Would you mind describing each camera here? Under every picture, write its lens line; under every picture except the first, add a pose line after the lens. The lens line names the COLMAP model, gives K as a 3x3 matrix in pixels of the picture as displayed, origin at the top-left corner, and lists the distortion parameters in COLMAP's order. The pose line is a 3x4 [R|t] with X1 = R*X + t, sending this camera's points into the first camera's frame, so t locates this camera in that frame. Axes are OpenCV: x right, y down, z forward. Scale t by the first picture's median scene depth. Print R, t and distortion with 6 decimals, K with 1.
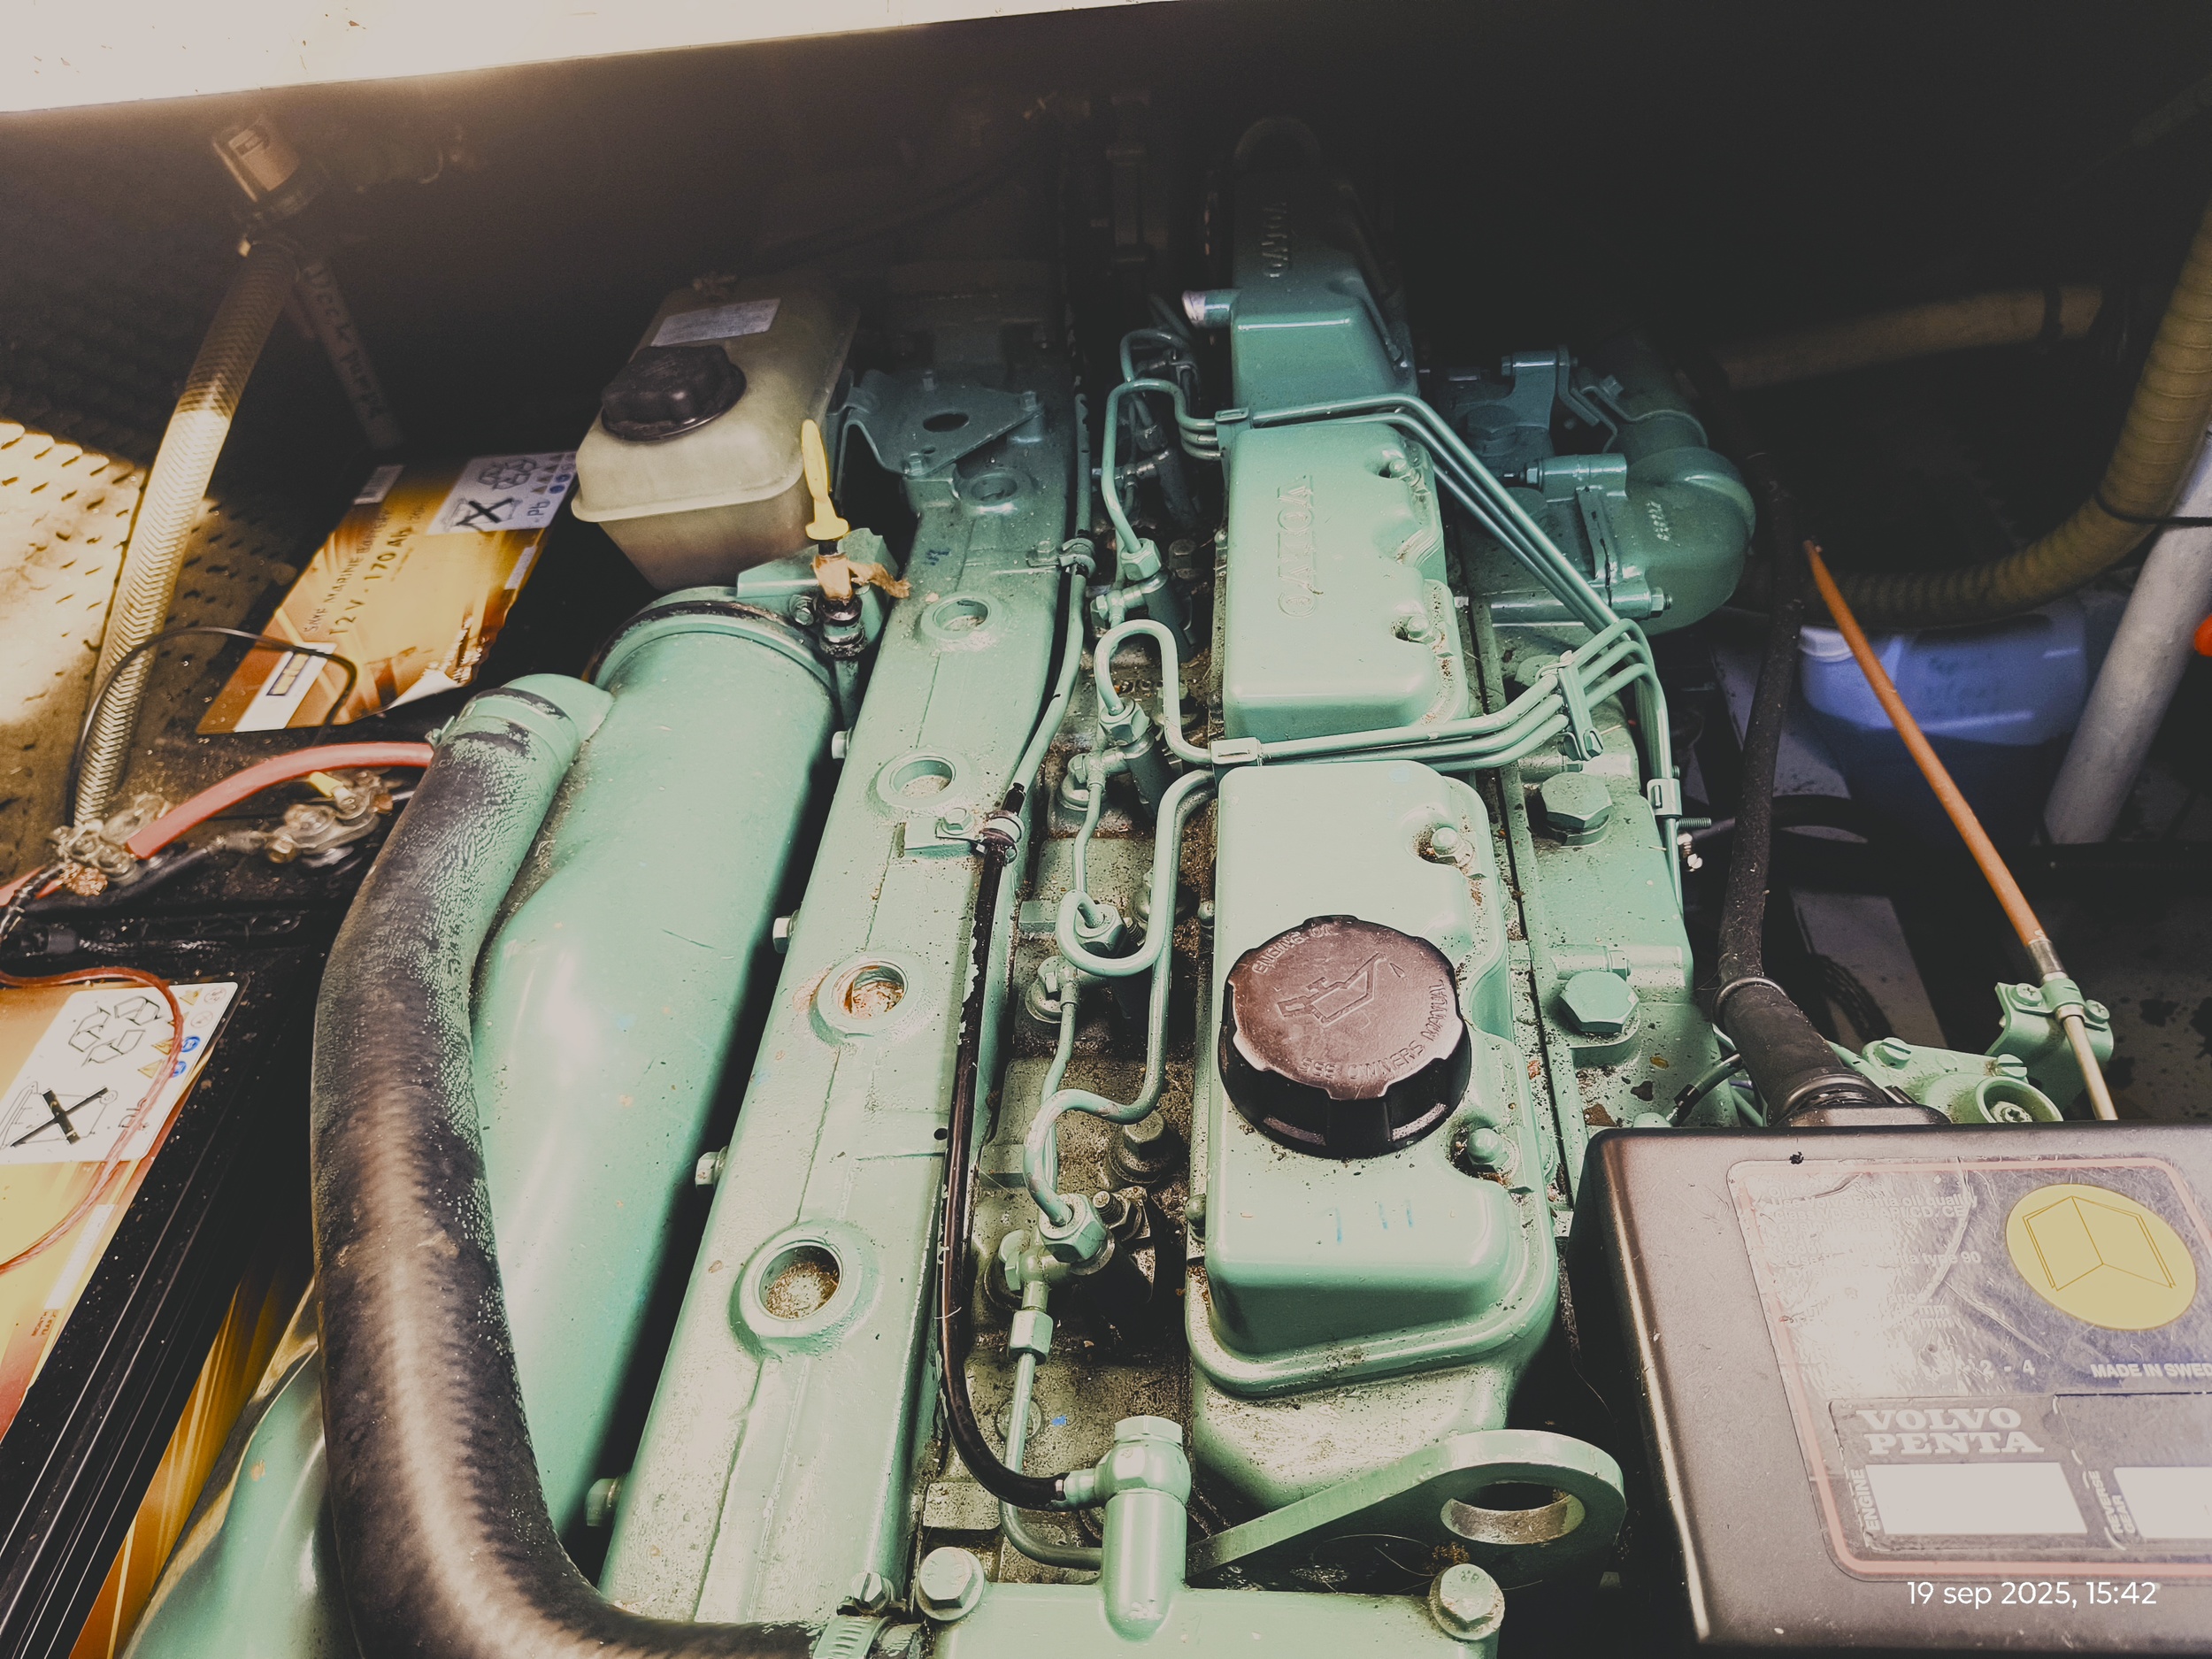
lens RADIAL K [[1531.9, 0, 1130.5], [0, 1531.9, 815.8], [0, 0, 1]] dist [0.036326, -0.052428]
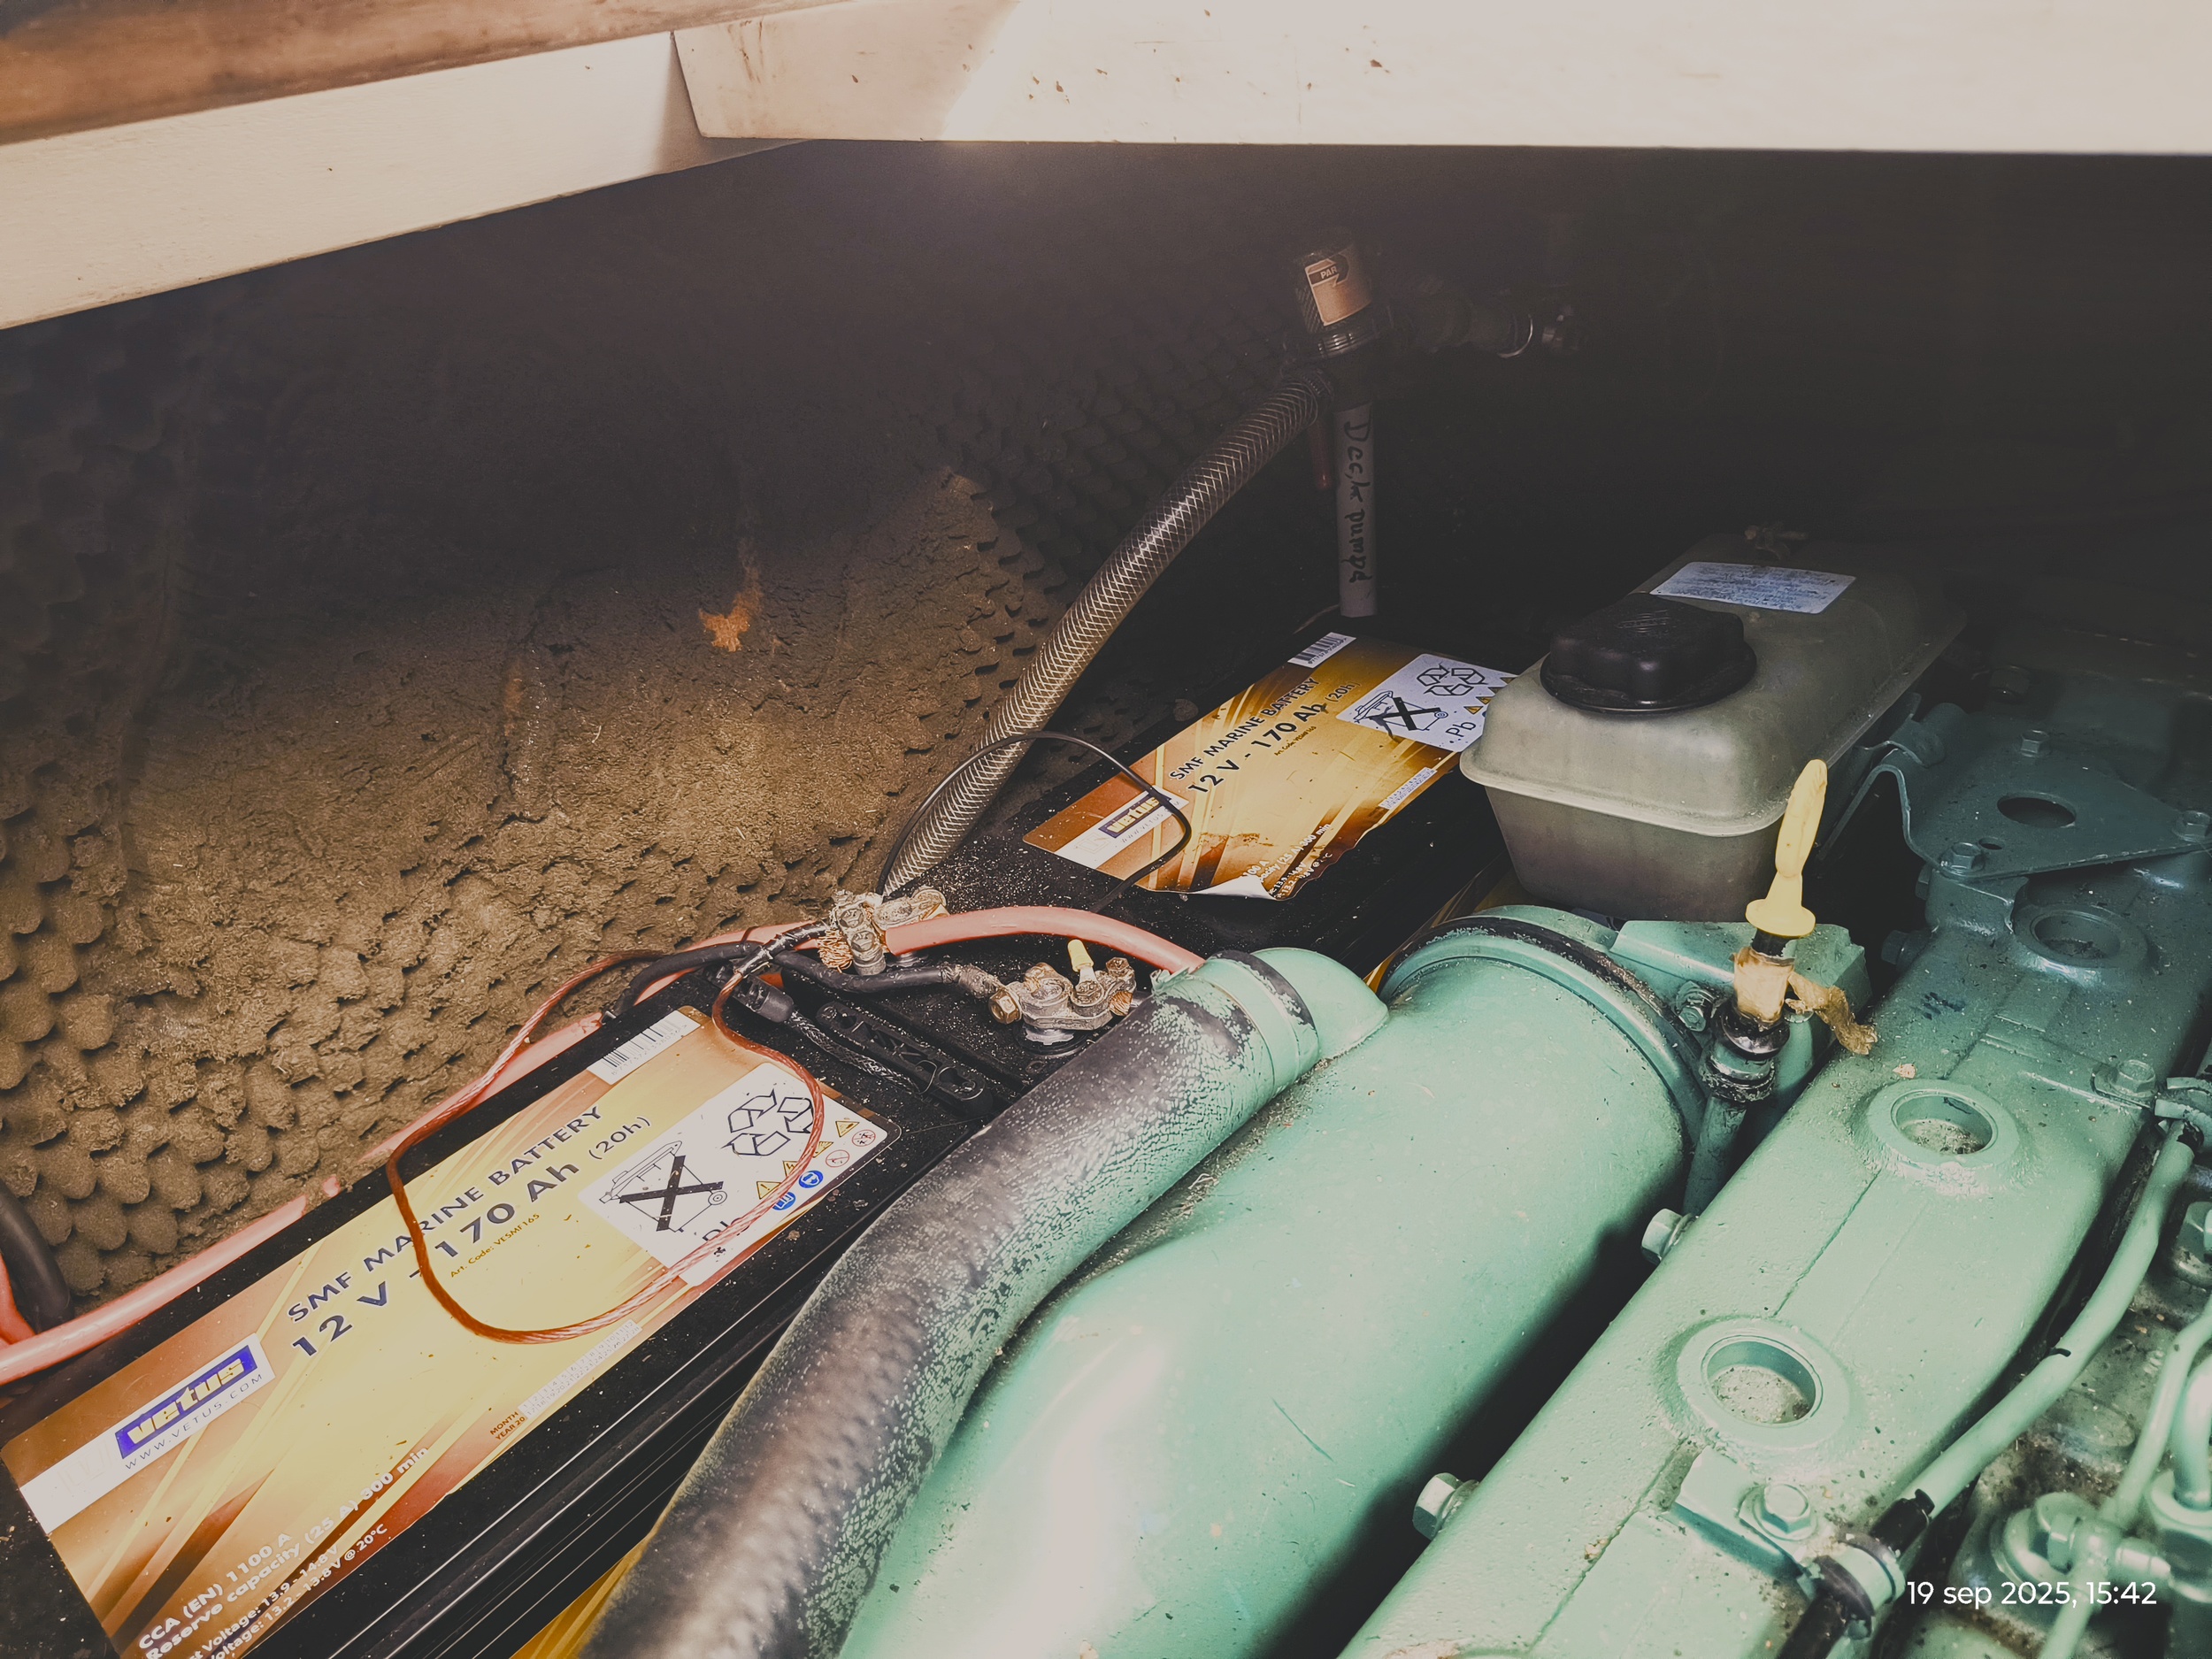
lens RADIAL K [[1531.9, 0, 1115.7], [0, 1531.9, 819.0], [0, 0, 1]] dist [0.036326, -0.052428]
pose [[0.758464, 0.345261, -0.552746, -0.060512], [-0.415296, 0.909685, -0.001642, -0.100900], [0.502257, 0.230798, 0.833348, 0.286323]]
